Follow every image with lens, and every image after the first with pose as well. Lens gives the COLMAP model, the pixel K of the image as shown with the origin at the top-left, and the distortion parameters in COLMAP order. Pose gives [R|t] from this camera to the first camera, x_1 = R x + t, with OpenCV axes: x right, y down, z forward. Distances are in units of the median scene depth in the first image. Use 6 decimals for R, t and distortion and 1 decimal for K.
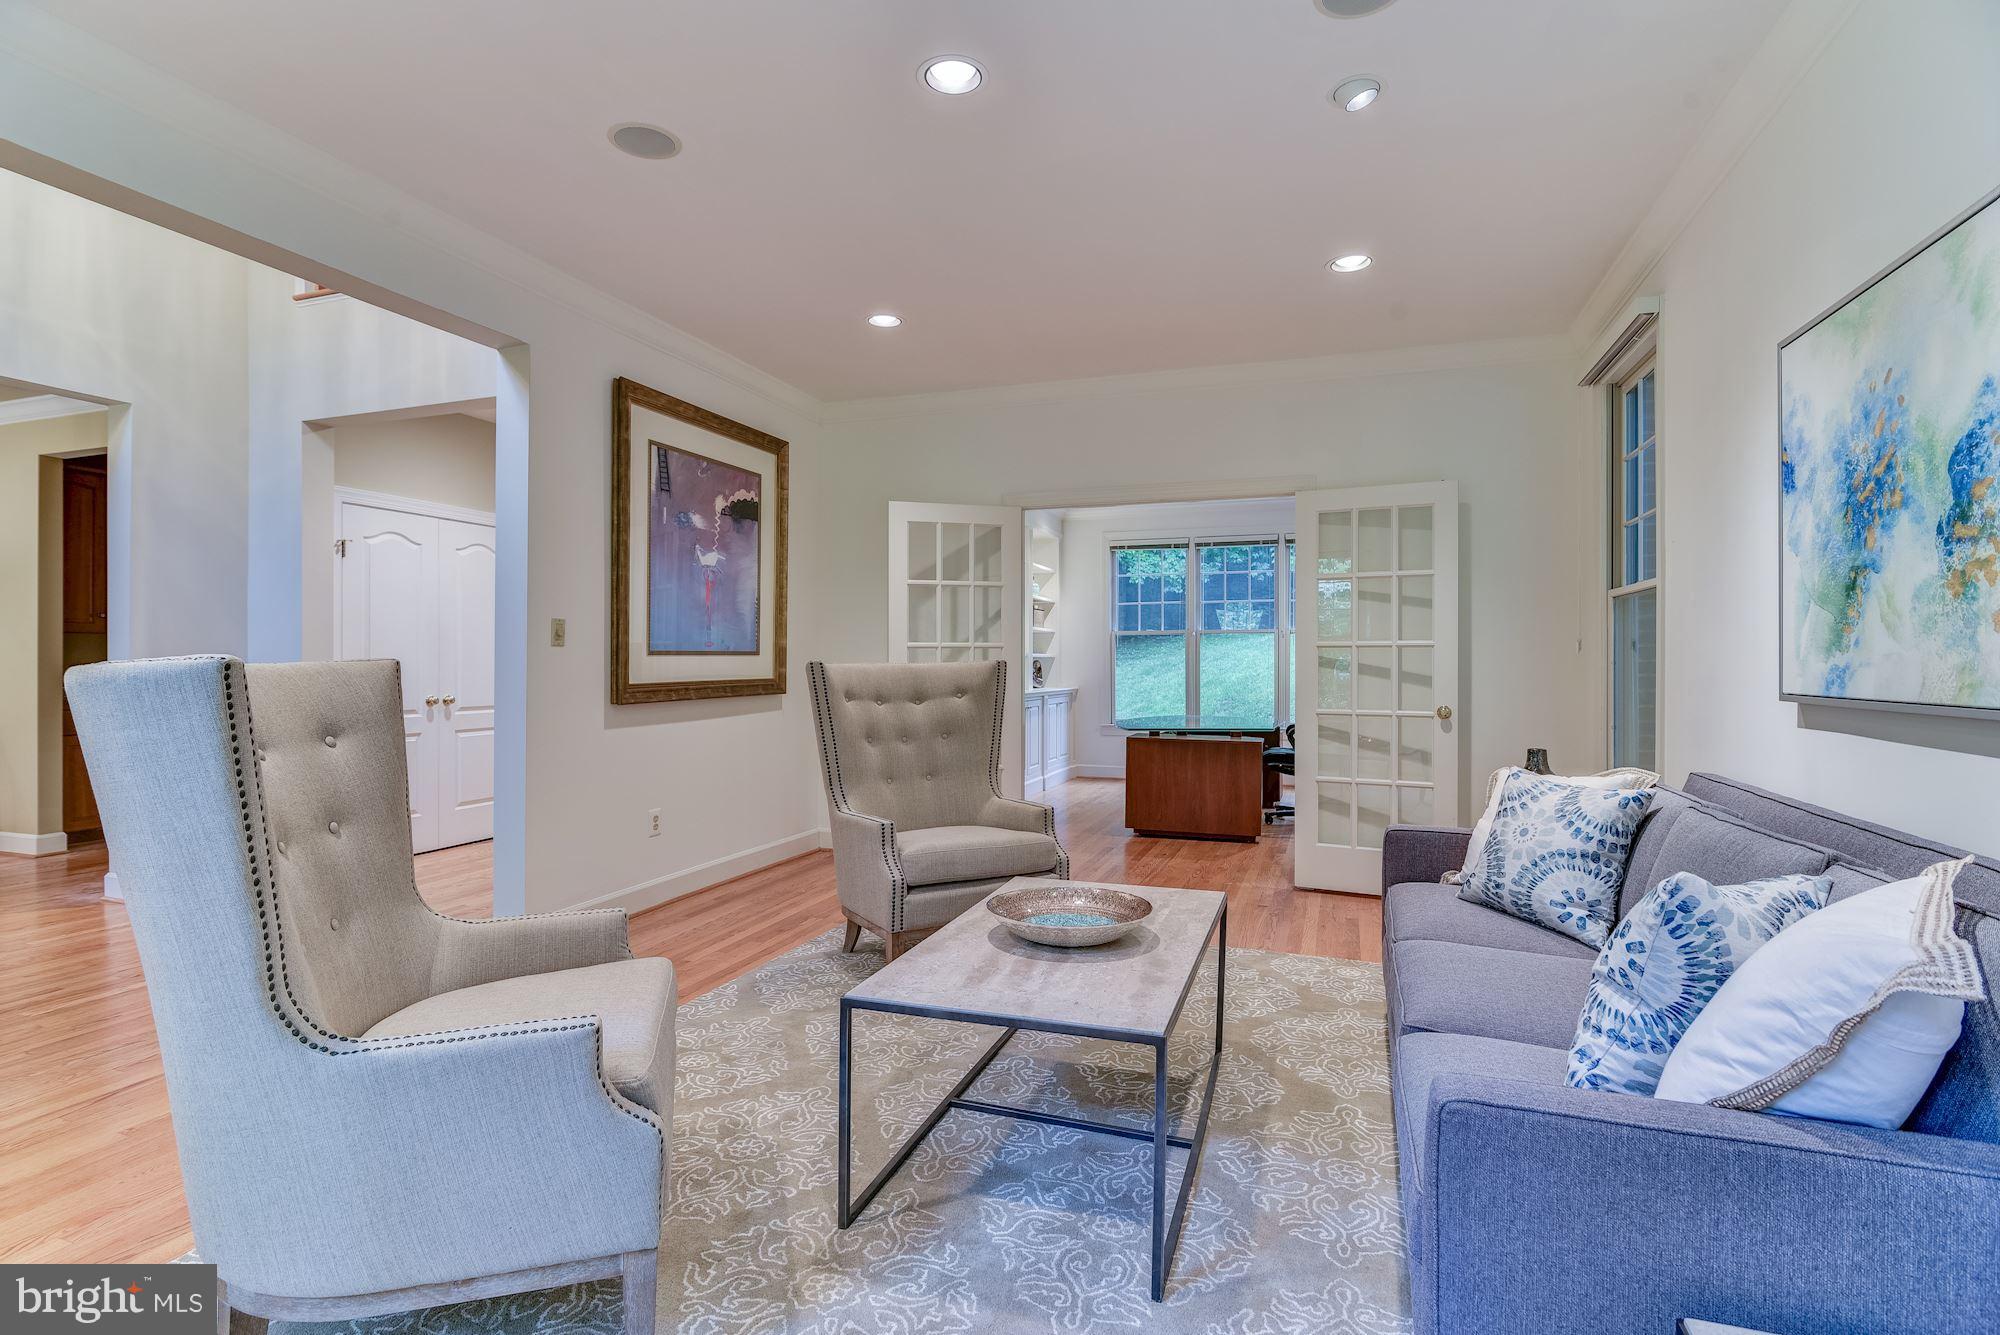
lens RADIAL K [[965.5, 0, 988.6], [0, 965.5, 664.7], [0, 0, 1]] dist [-0.002614, 0.000810]
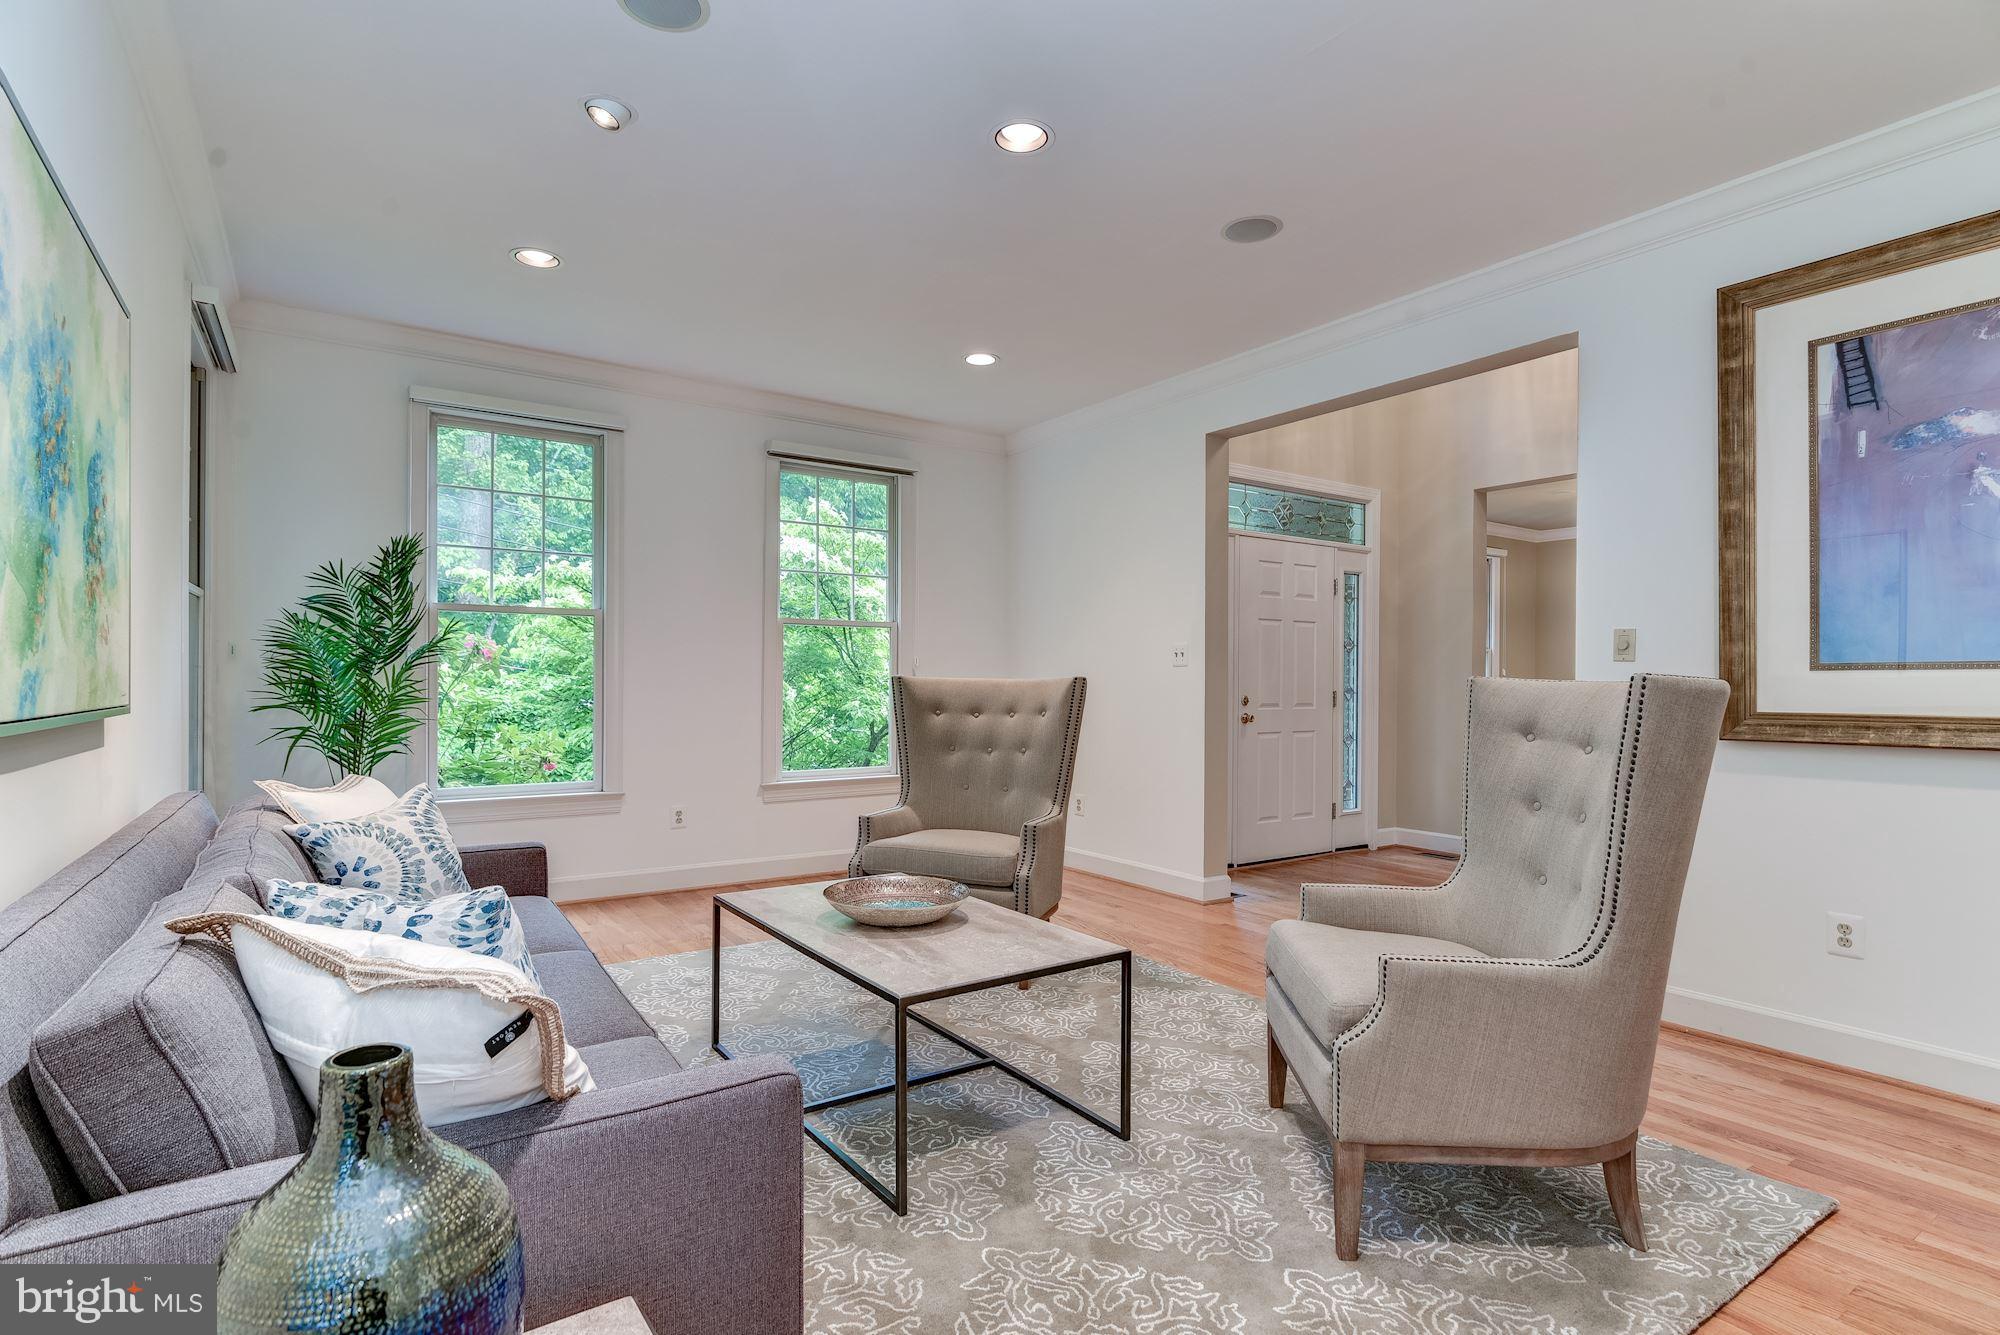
lens RADIAL K [[965.5, 0, 1004.6], [0, 965.5, 678.2], [0, 0, 1]] dist [-0.002614, 0.000810]
pose [[-0.575454, -0.005895, -0.817813, 1.111625], [-0.007847, 0.999968, -0.001687, 0.001258], [0.817797, 0.005447, -0.575481, 2.080716]]
